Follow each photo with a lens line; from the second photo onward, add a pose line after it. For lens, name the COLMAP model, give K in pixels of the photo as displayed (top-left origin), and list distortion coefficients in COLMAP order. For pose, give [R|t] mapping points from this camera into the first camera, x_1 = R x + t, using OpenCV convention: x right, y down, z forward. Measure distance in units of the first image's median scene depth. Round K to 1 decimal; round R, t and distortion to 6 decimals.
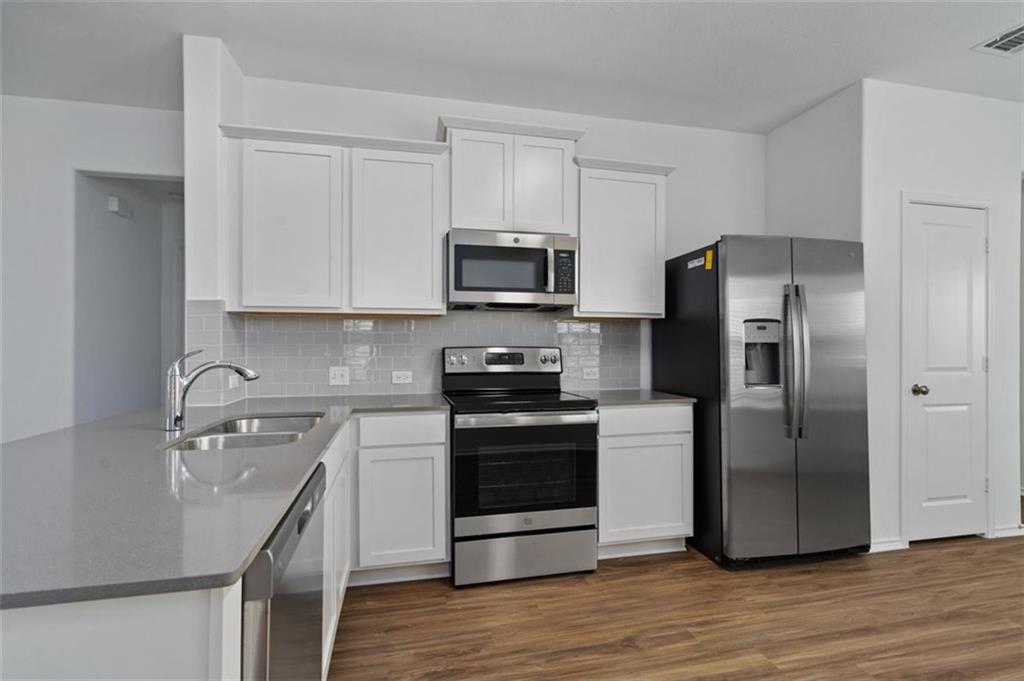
lens RADIAL K [[480.4, 0, 512.0], [0, 480.4, 340.5], [0, 0, 1]] dist [0.000256, -0.000320]
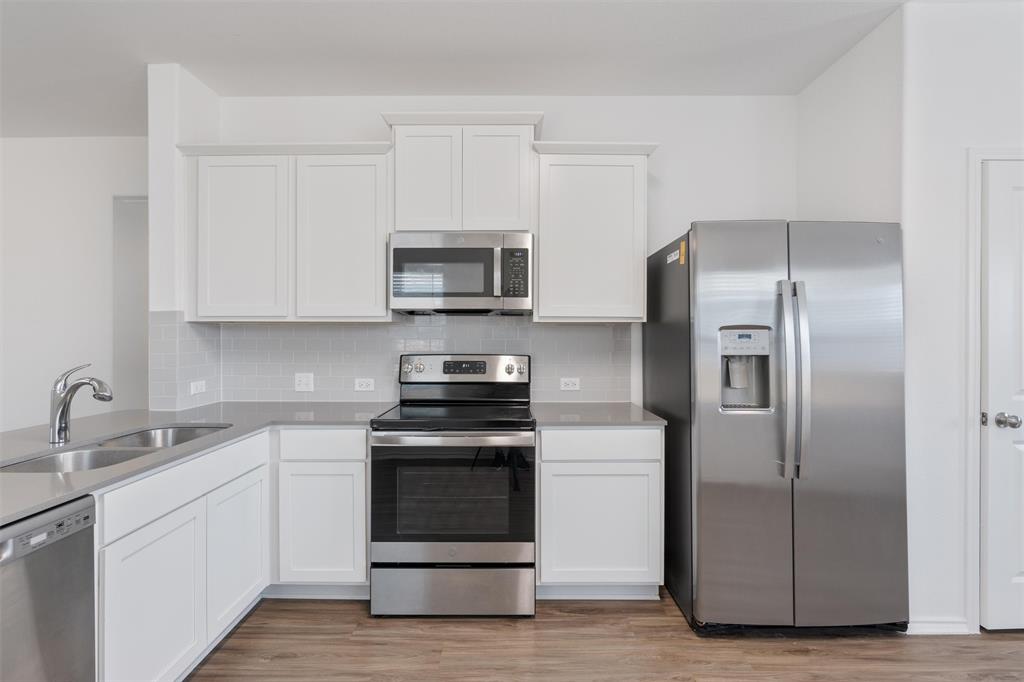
lens RADIAL K [[466.3, 0, 512.1], [0, 466.3, 334.0], [0, 0, 1]] dist [-0.003376, 0.000208]
pose [[0.973725, -0.000885, -0.227726, 0.321133], [0.000977, 0.999999, 0.000293, -0.030981], [0.227725, -0.000508, 0.973725, 0.160904]]
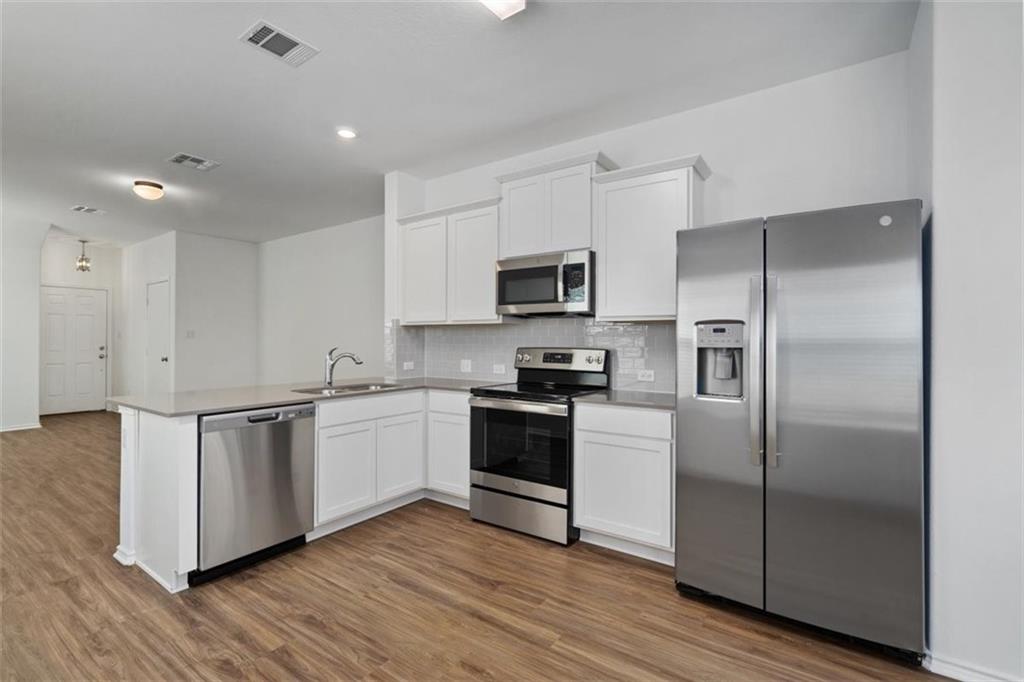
lens RADIAL K [[478.8, 0, 516.2], [0, 478.8, 336.6], [0, 0, 1]] dist [0.000900, 0.000089]
pose [[0.662564, -0.003492, -0.748997, 0.925770], [0.000383, 0.999991, -0.004323, -0.011547], [0.749005, 0.002578, 0.662559, 0.153734]]
